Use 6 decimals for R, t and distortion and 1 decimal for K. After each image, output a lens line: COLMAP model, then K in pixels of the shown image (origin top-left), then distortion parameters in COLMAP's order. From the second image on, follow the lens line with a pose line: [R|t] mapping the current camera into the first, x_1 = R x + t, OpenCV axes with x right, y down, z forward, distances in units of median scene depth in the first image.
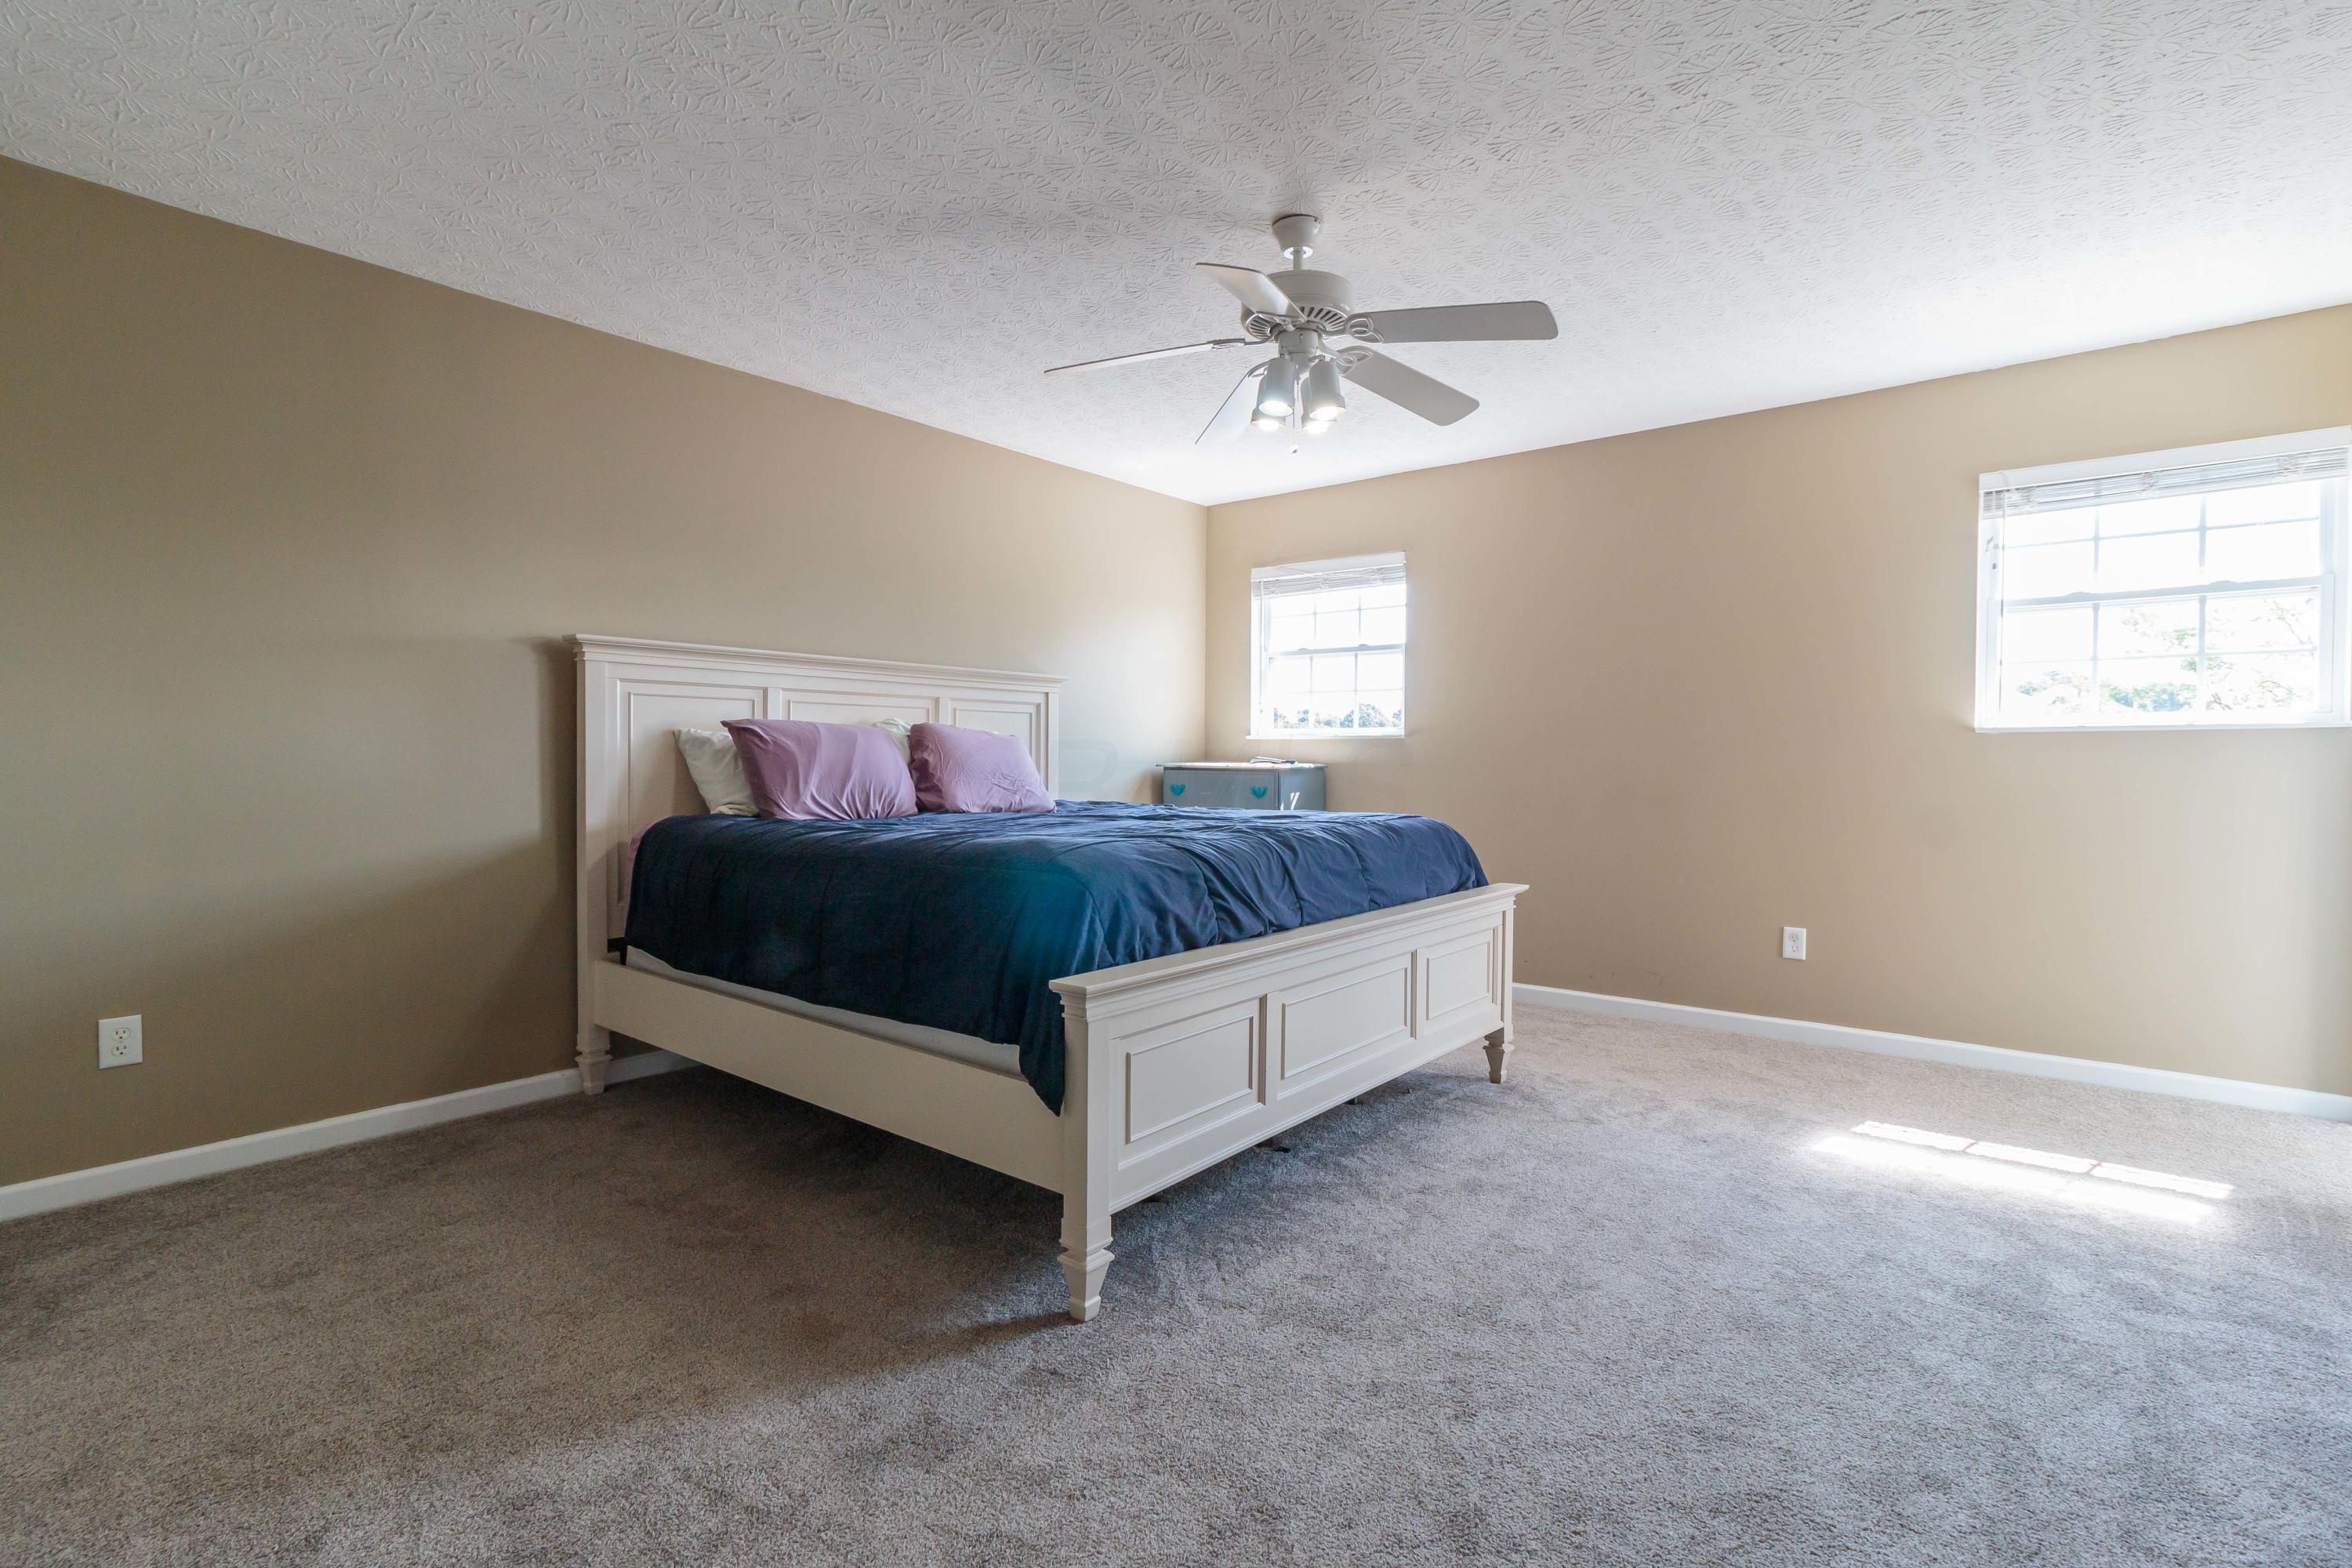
lens RADIAL K [[1092.7, 0, 1178.5], [0, 1092.7, 774.8], [0, 0, 1]] dist [-0.000417, 0.001076]
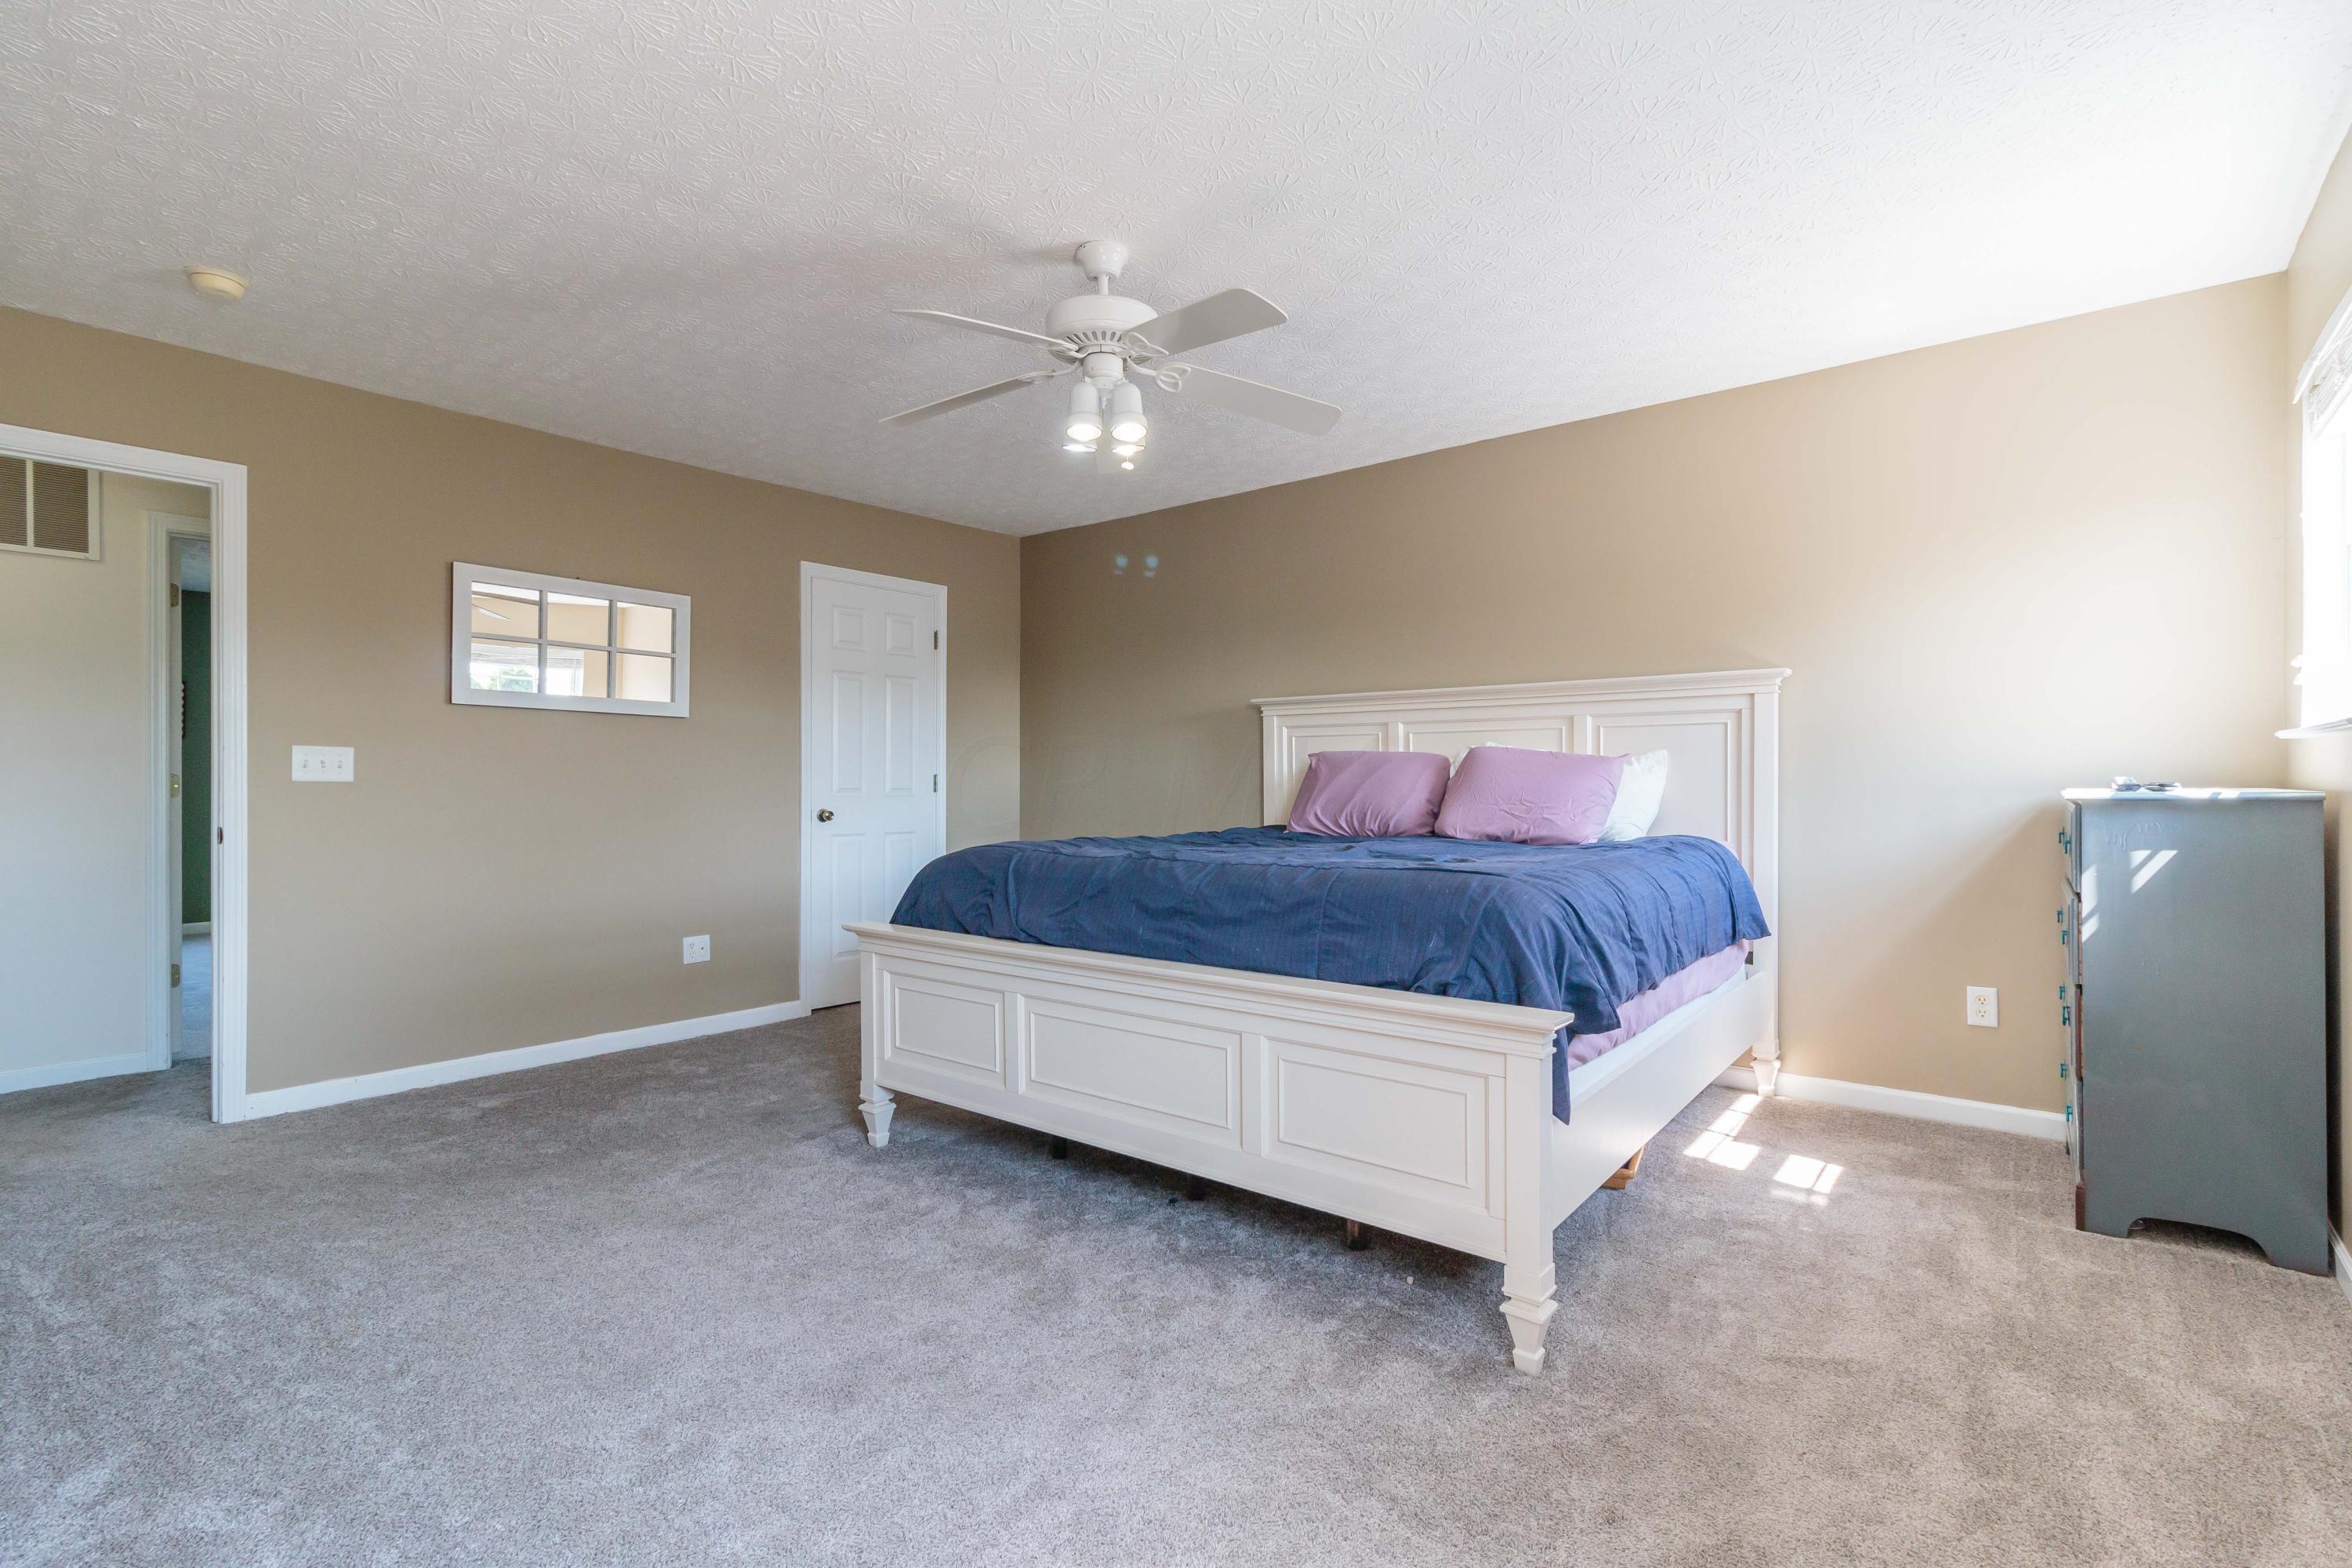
lens RADIAL K [[1092.7, 0, 1178.5], [0, 1092.7, 774.8], [0, 0, 1]] dist [-0.000417, 0.001076]
pose [[-0.005260, -0.015336, -0.999869, 0.834530], [-0.017003, 0.999739, -0.015245, -0.003053], [0.999842, 0.016920, -0.005520, 0.827340]]
